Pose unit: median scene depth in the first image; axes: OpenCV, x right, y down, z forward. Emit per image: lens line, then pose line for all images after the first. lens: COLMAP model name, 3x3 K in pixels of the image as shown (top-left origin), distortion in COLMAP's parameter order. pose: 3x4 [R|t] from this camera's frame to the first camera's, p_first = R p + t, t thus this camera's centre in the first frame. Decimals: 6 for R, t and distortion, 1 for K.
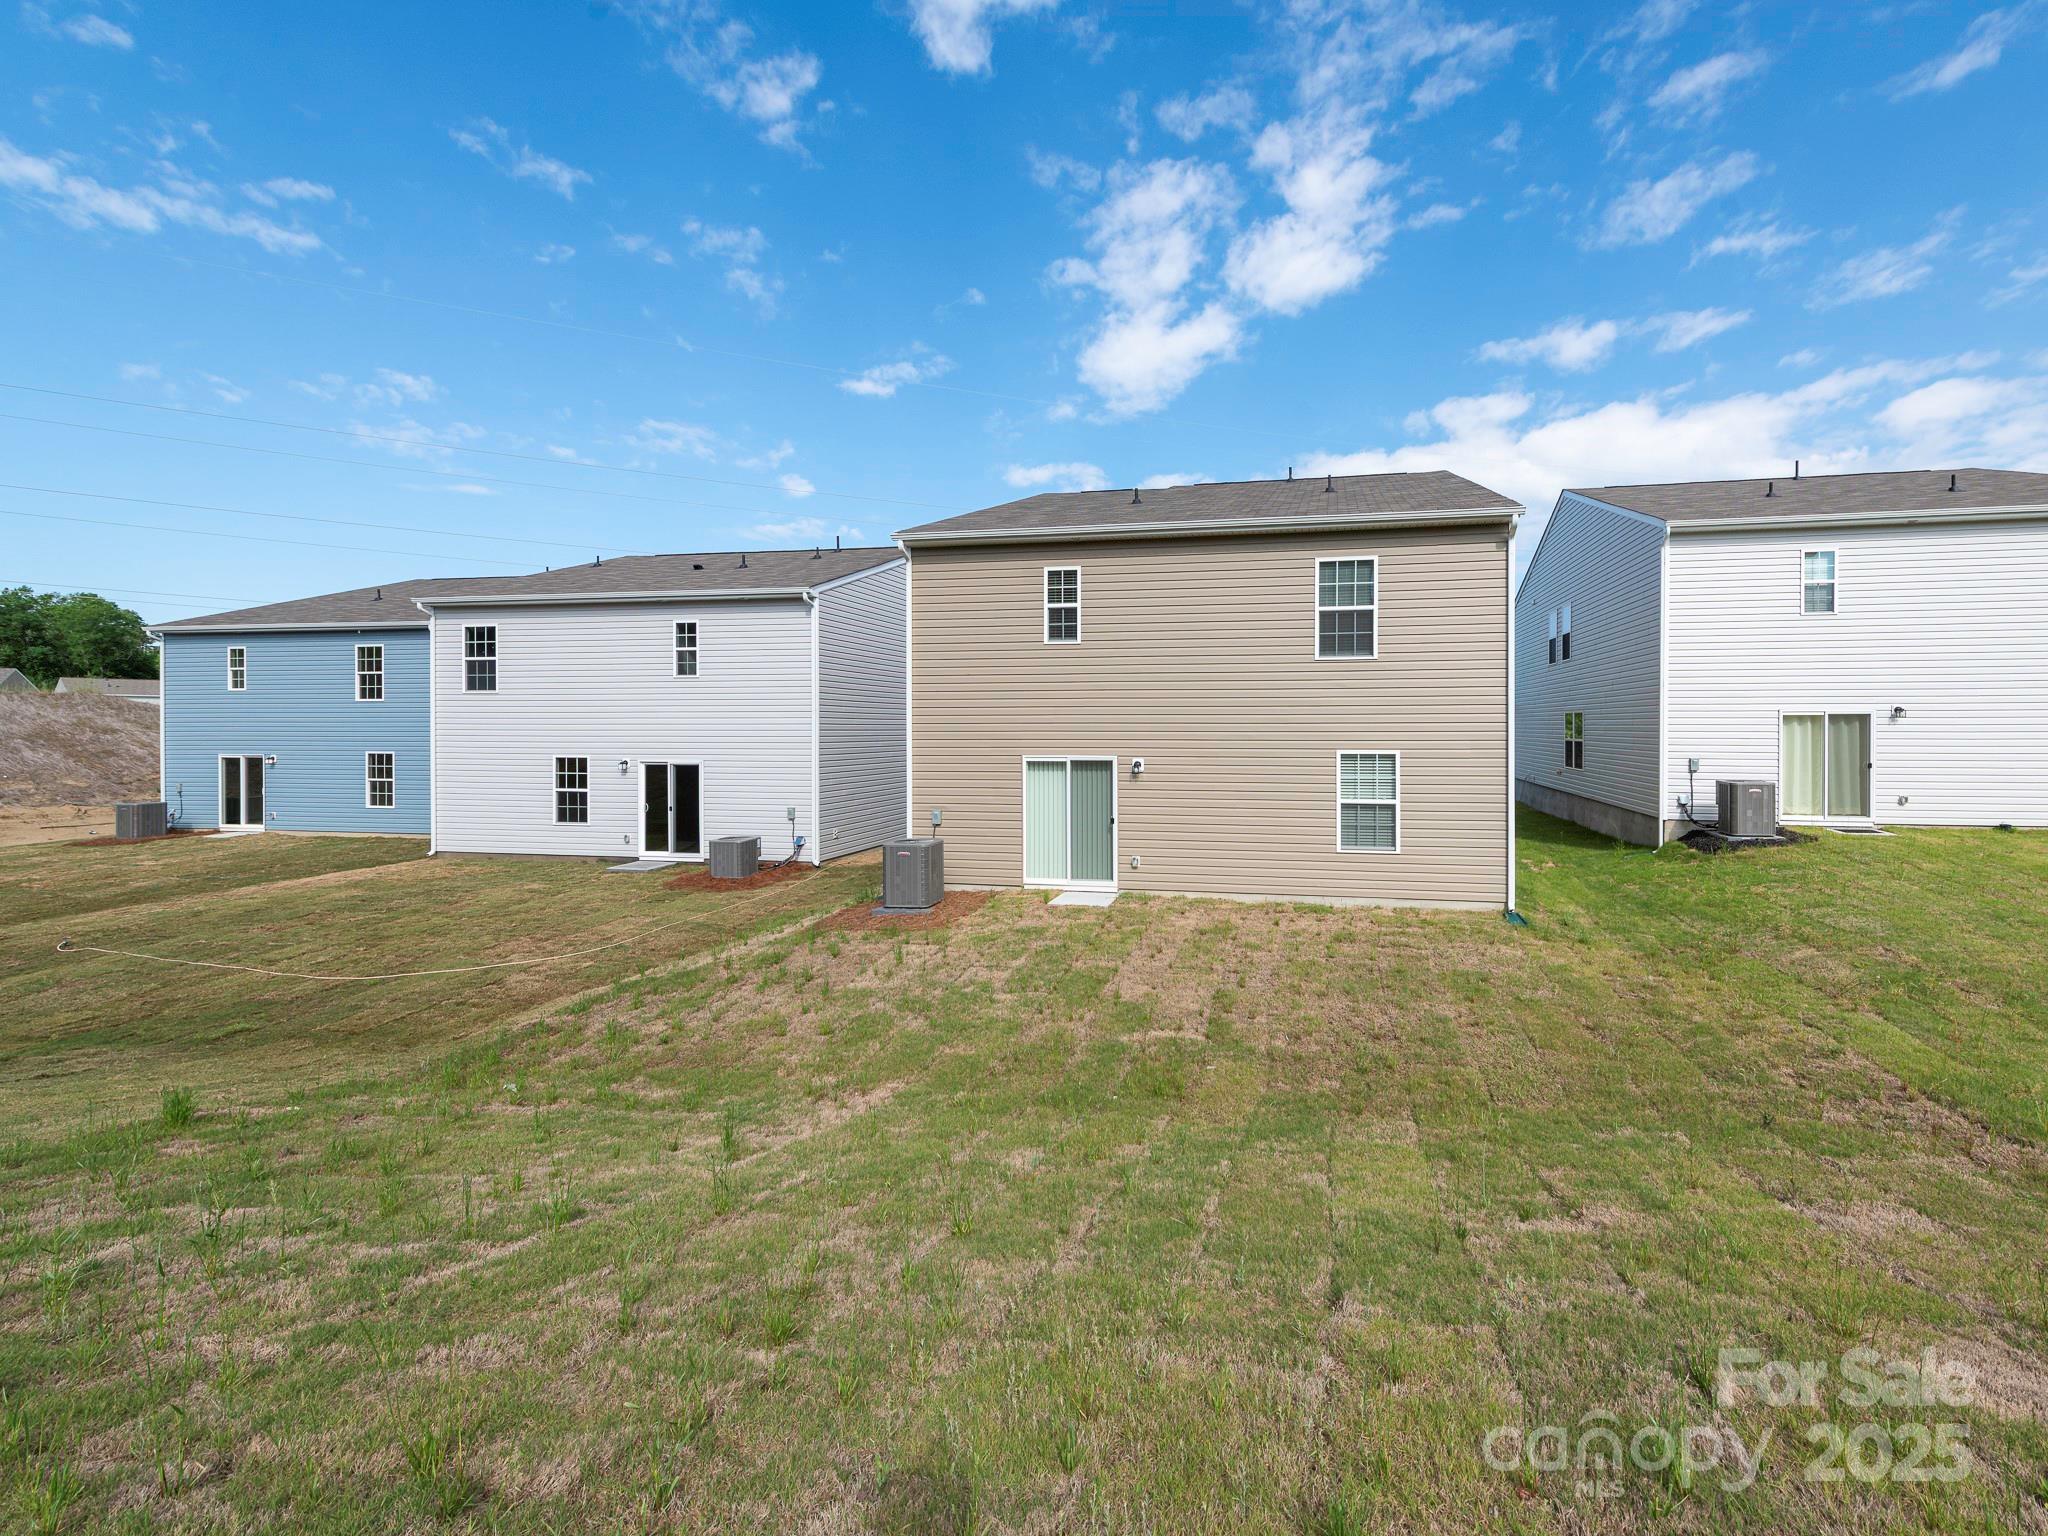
lens RADIAL K [[897.5, 0, 1024.0], [0, 897.5, 768.0], [0, 0, 1]] dist [0.002108, -0.000140]
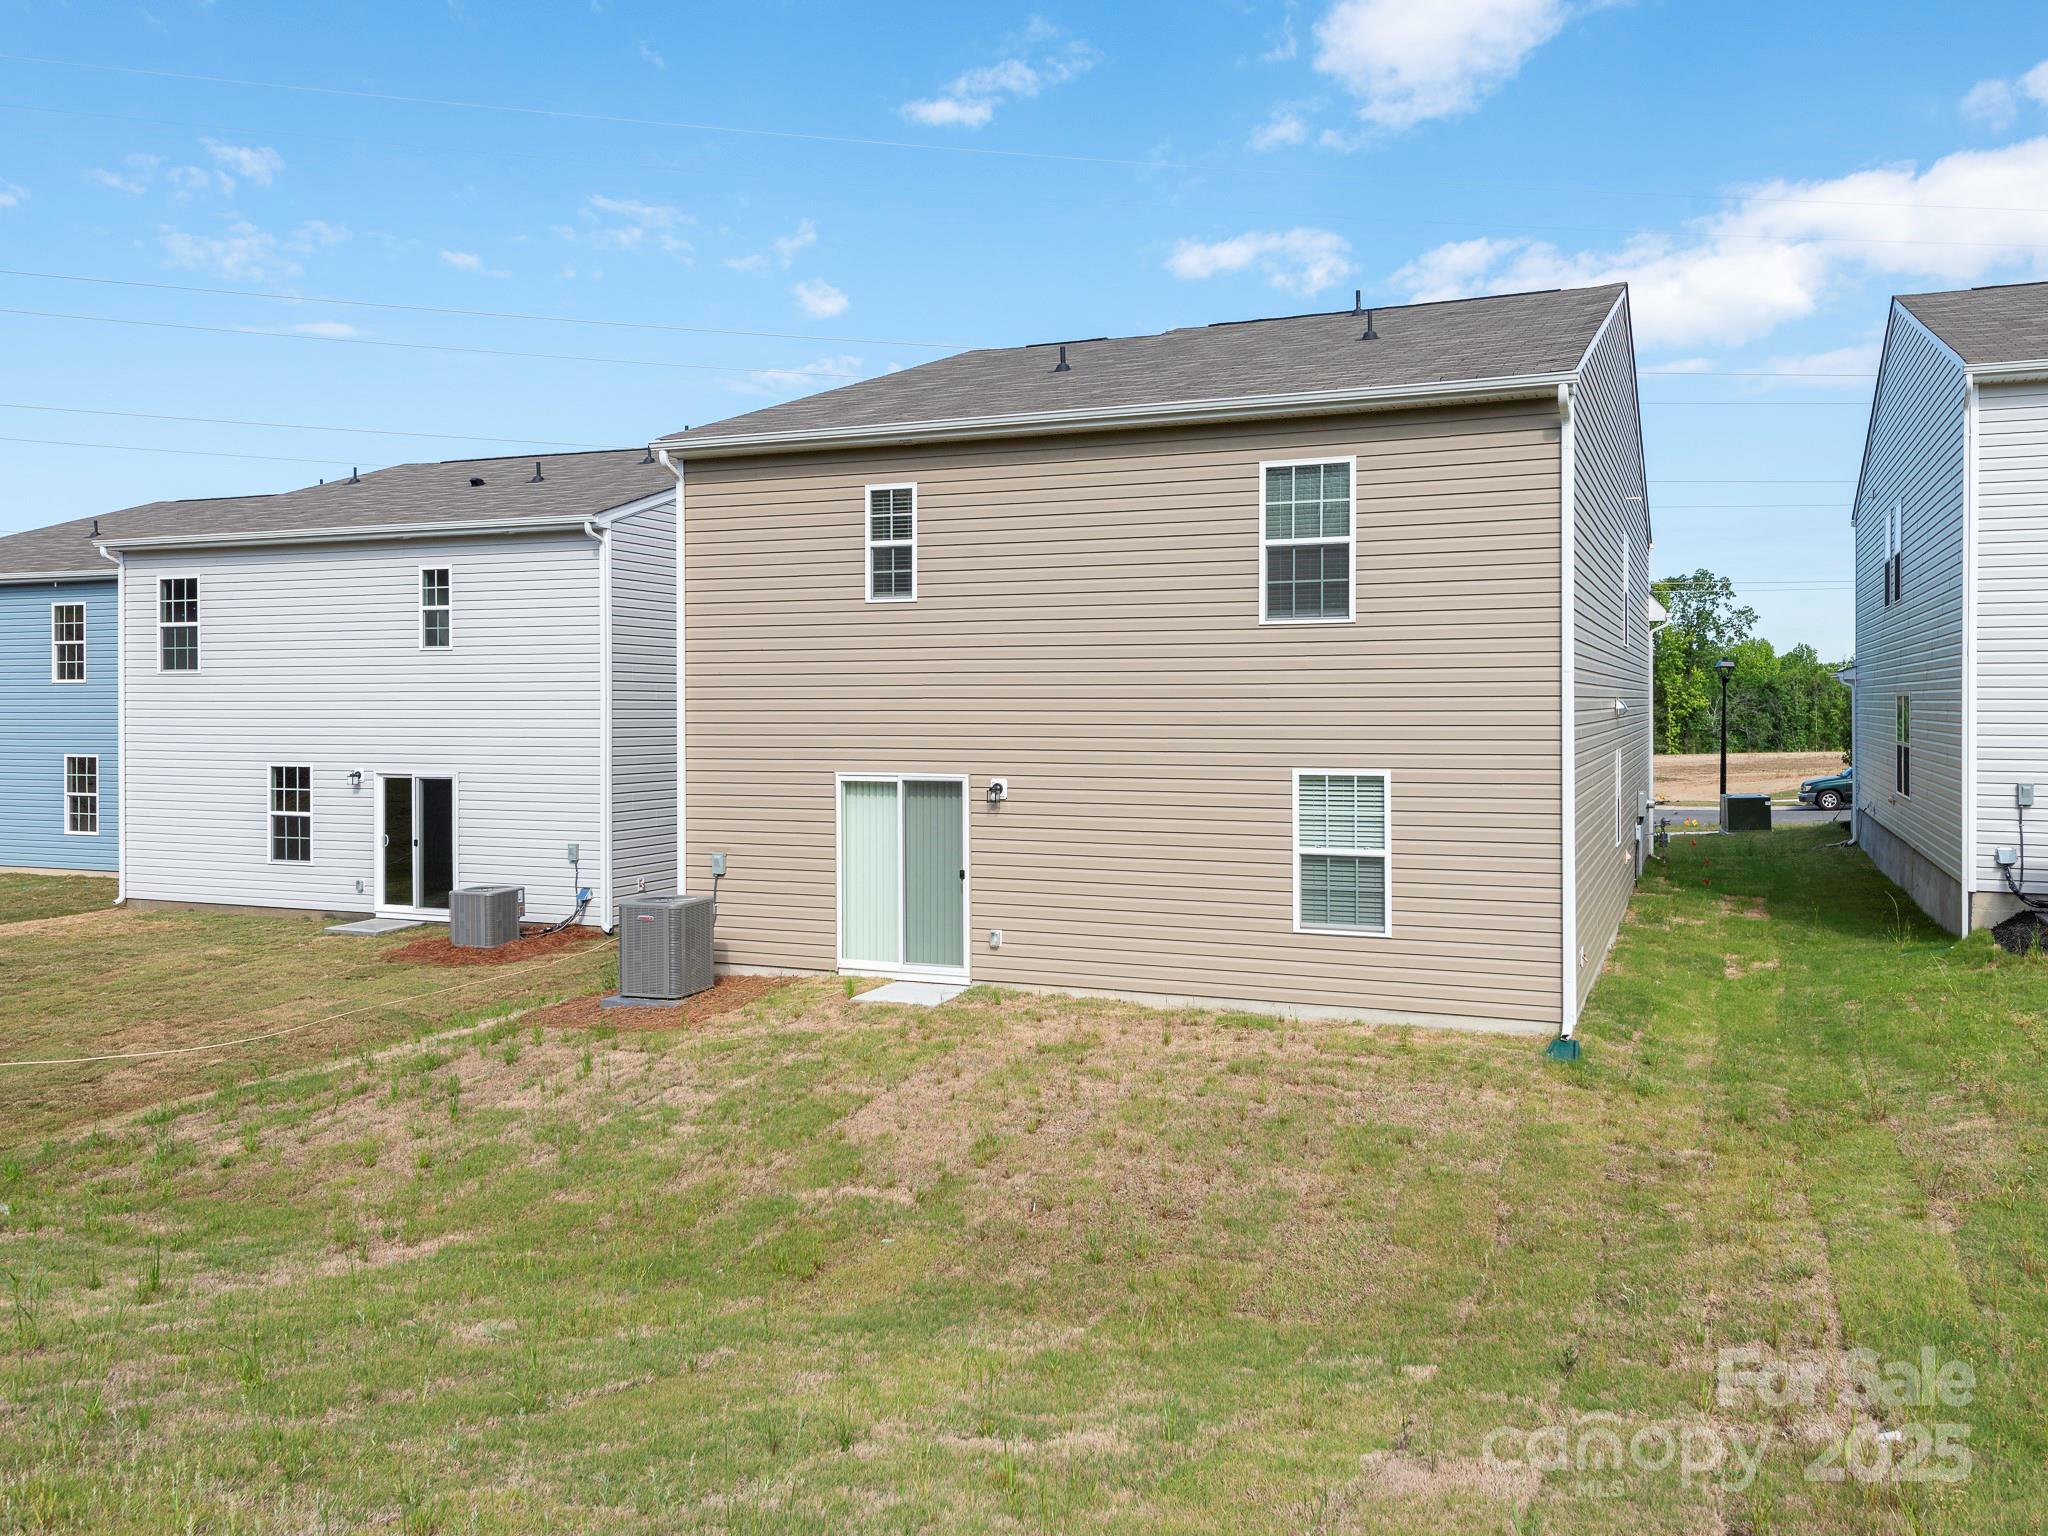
lens RADIAL K [[1630.3, 0, 1024.0], [0, 1630.3, 768.0], [0, 0, 1]] dist [-0.014864, 0.099643]
pose [[0.978541, 0.003628, -0.206019, 0.346840], [-0.001567, 0.999947, 0.010168, -0.027452], [0.206045, -0.009627, 0.978495, -0.127699]]
